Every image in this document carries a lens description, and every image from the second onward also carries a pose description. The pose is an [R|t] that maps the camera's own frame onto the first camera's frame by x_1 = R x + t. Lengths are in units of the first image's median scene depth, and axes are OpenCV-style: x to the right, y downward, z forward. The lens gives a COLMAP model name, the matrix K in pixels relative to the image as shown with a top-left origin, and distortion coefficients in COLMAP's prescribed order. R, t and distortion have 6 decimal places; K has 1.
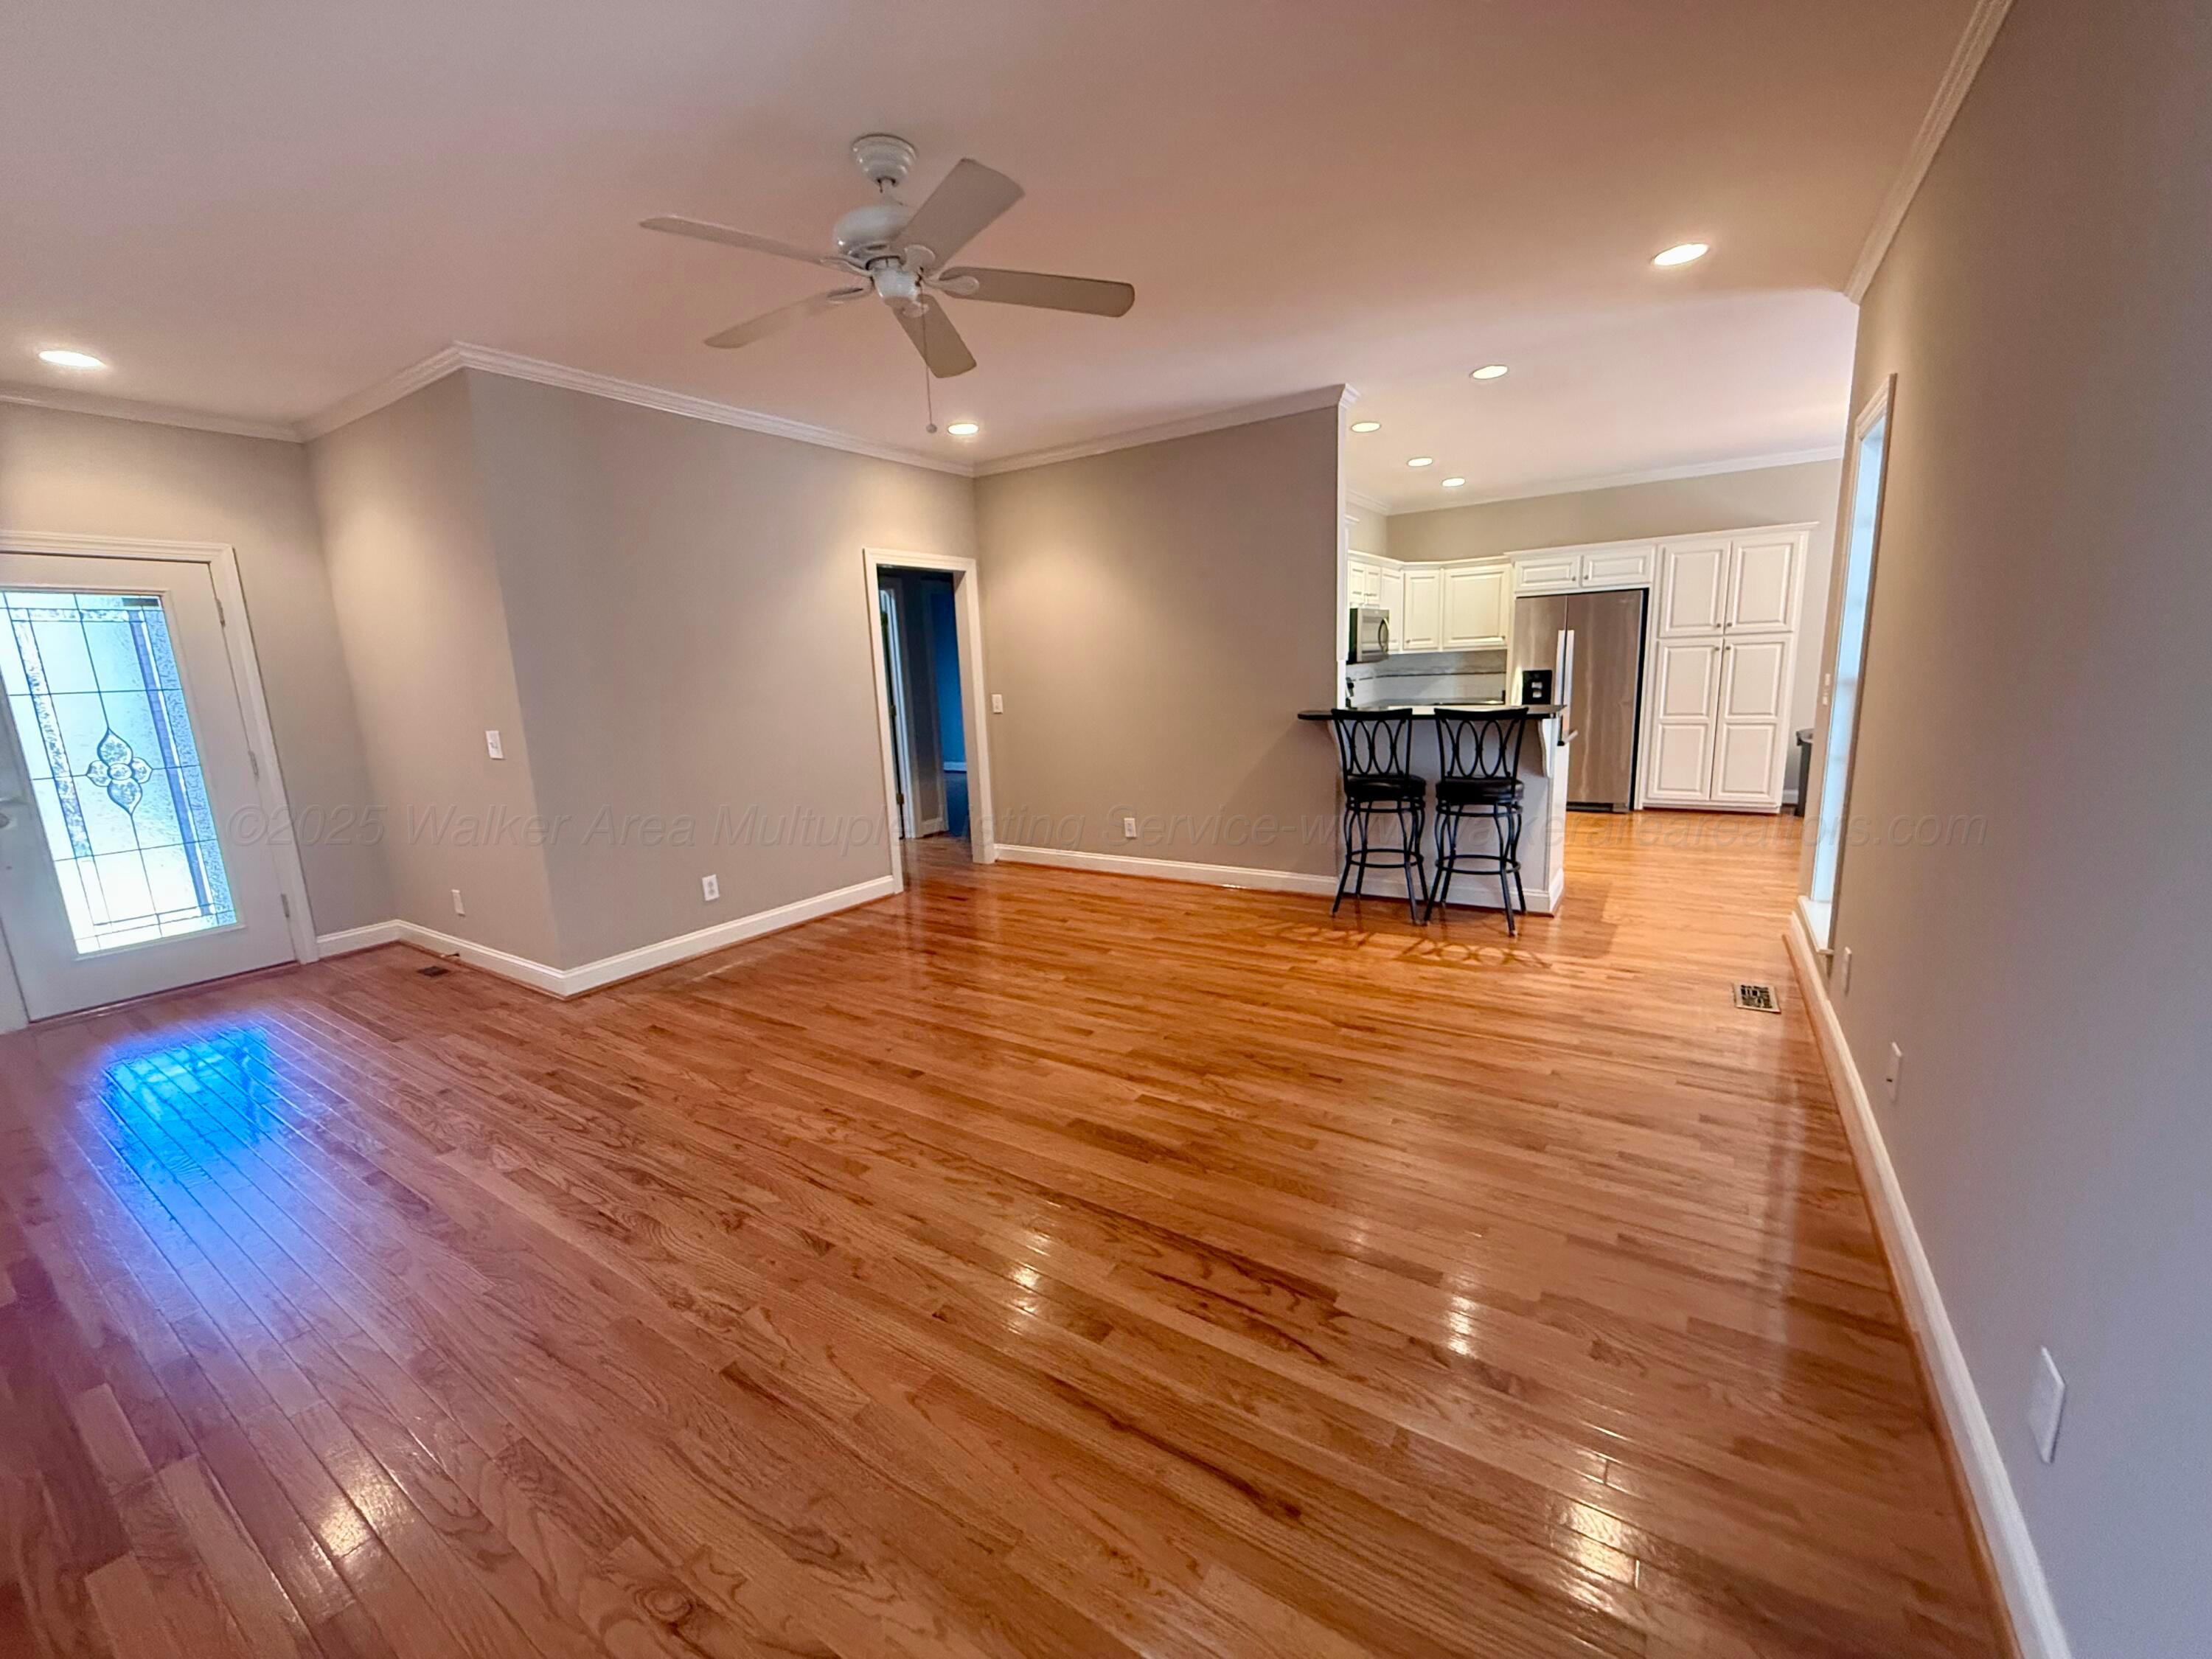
lens RADIAL K [[883.2, 0, 1103.2], [0, 883.2, 826.4], [0, 0, 1]] dist [-0.000165, -0.000004]
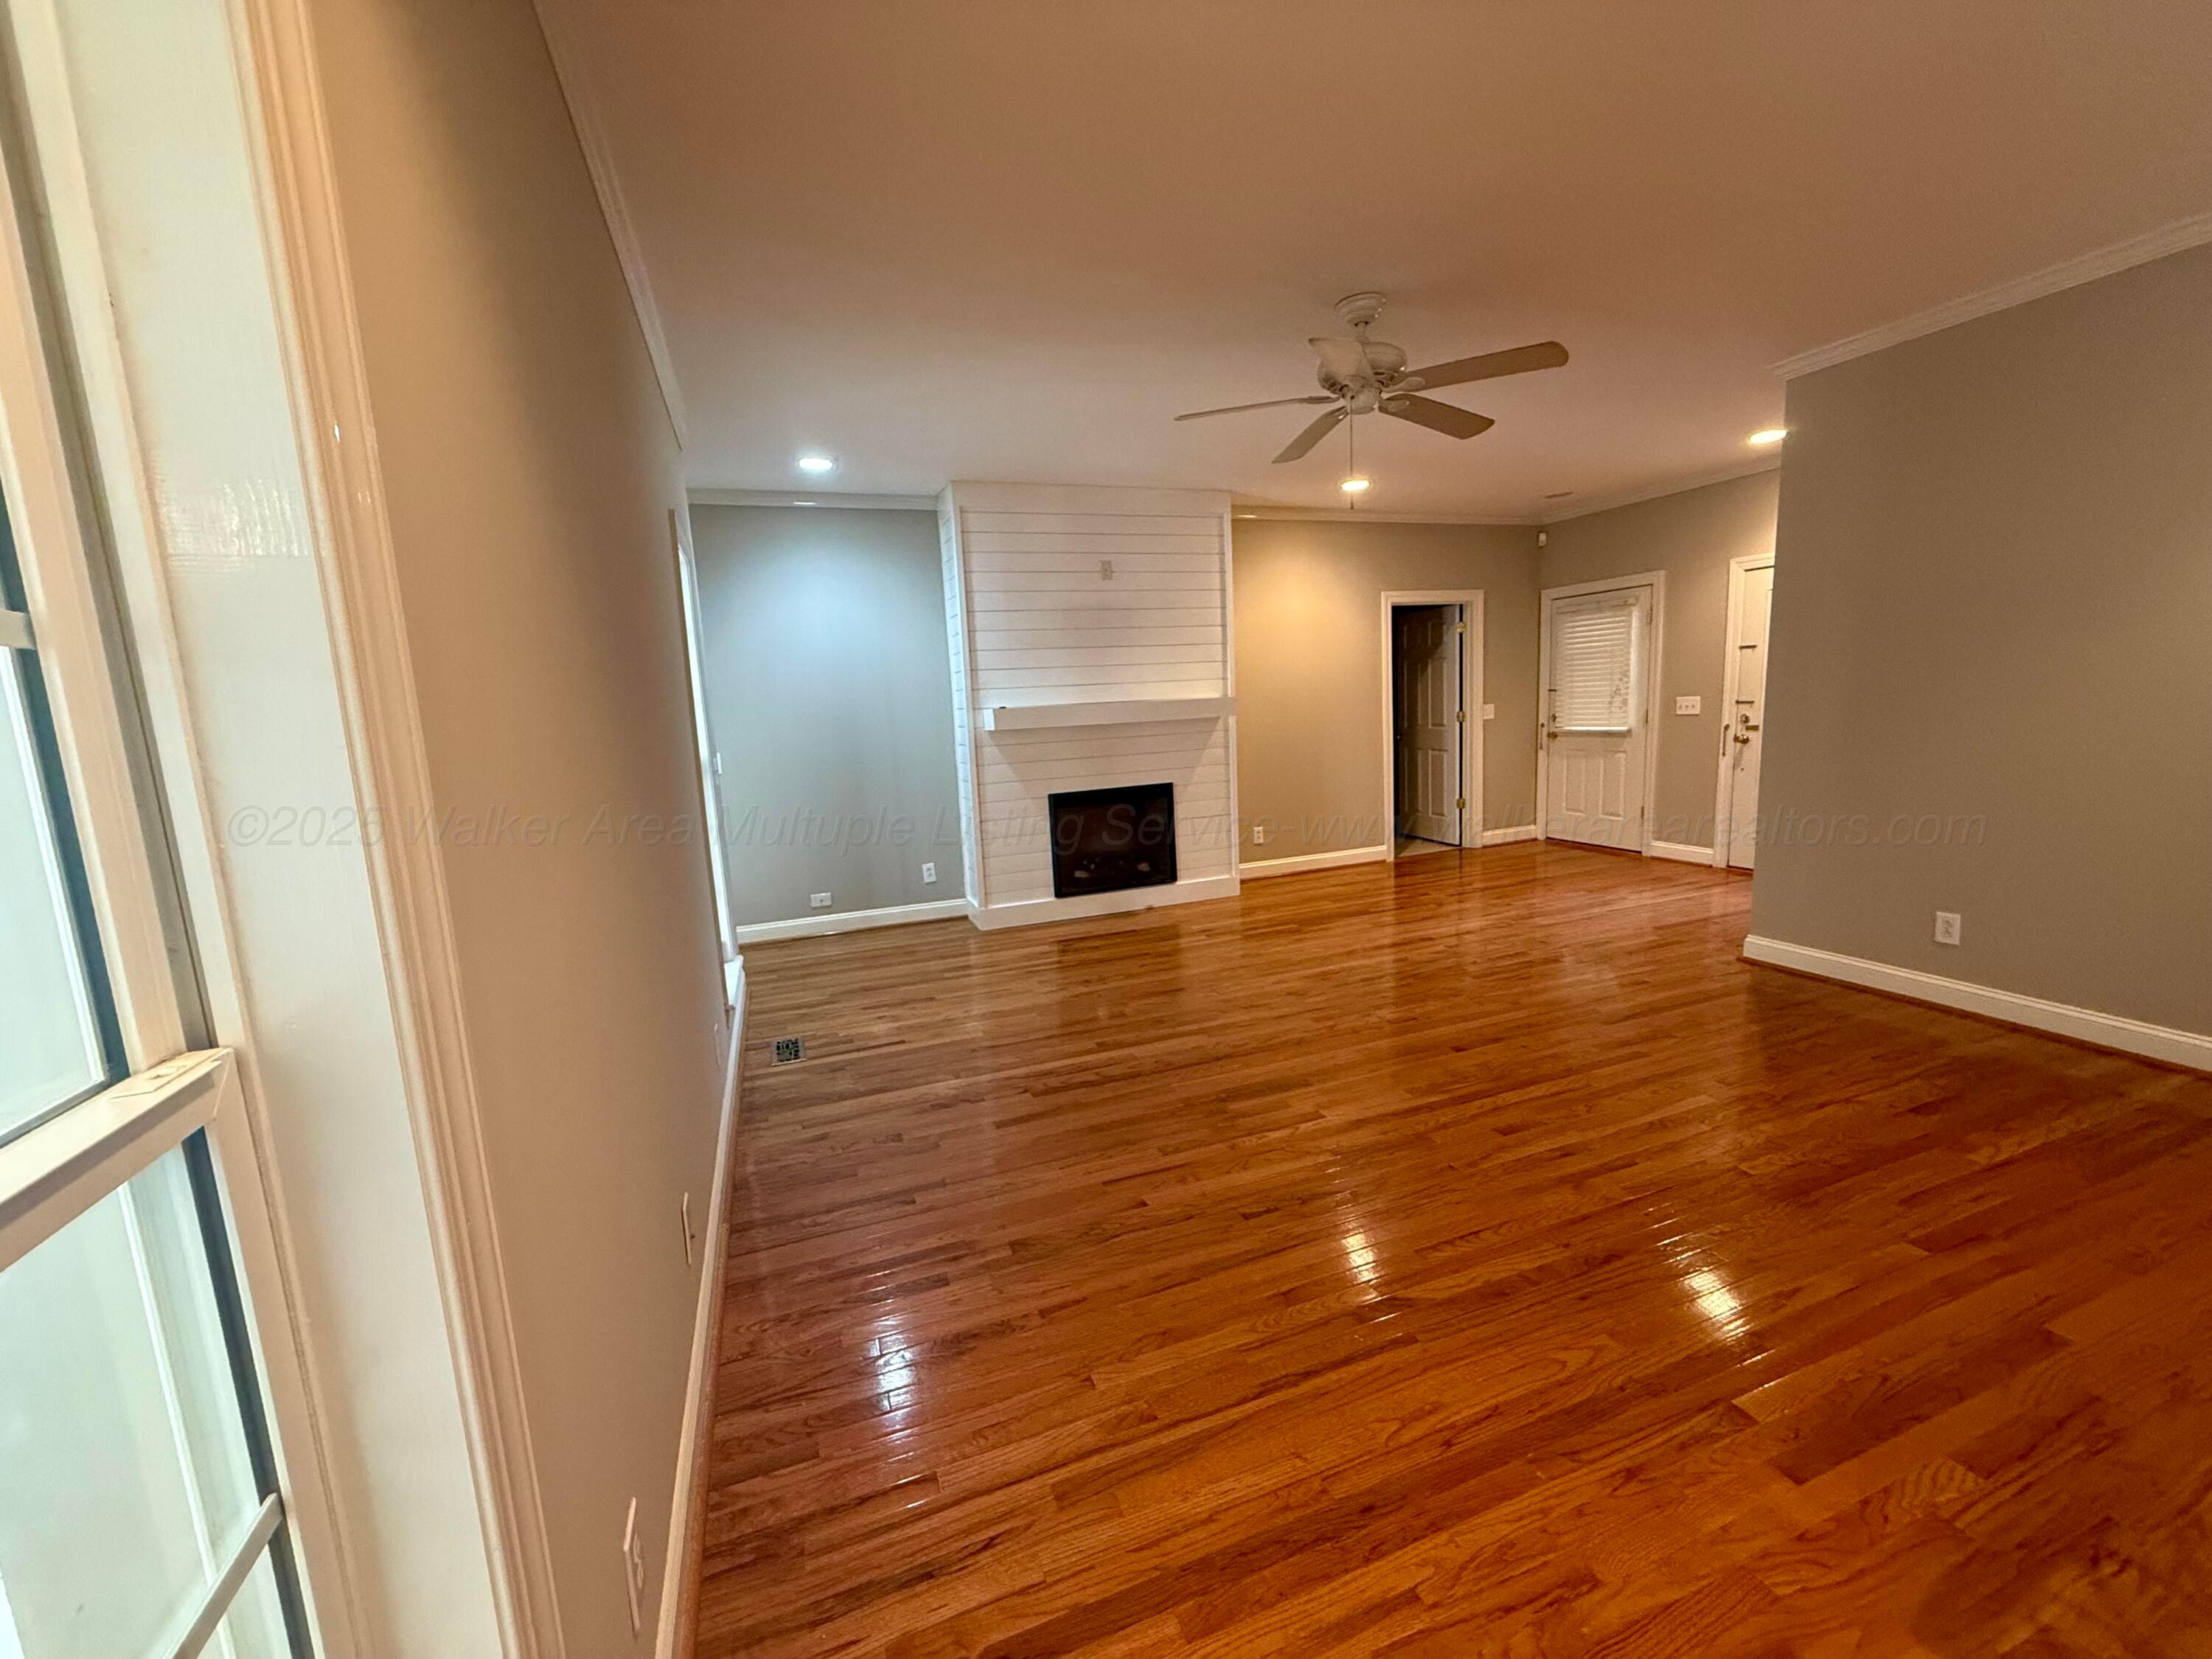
lens RADIAL K [[883.2, 0, 1107.3], [0, 883.2, 831.9], [0, 0, 1]] dist [-0.000165, -0.000004]
pose [[-0.585394, 0.191262, -0.787866, 0.932946], [-0.072858, 0.955434, 0.286074, -0.286129], [0.807469, 0.224868, -0.545370, 1.274240]]
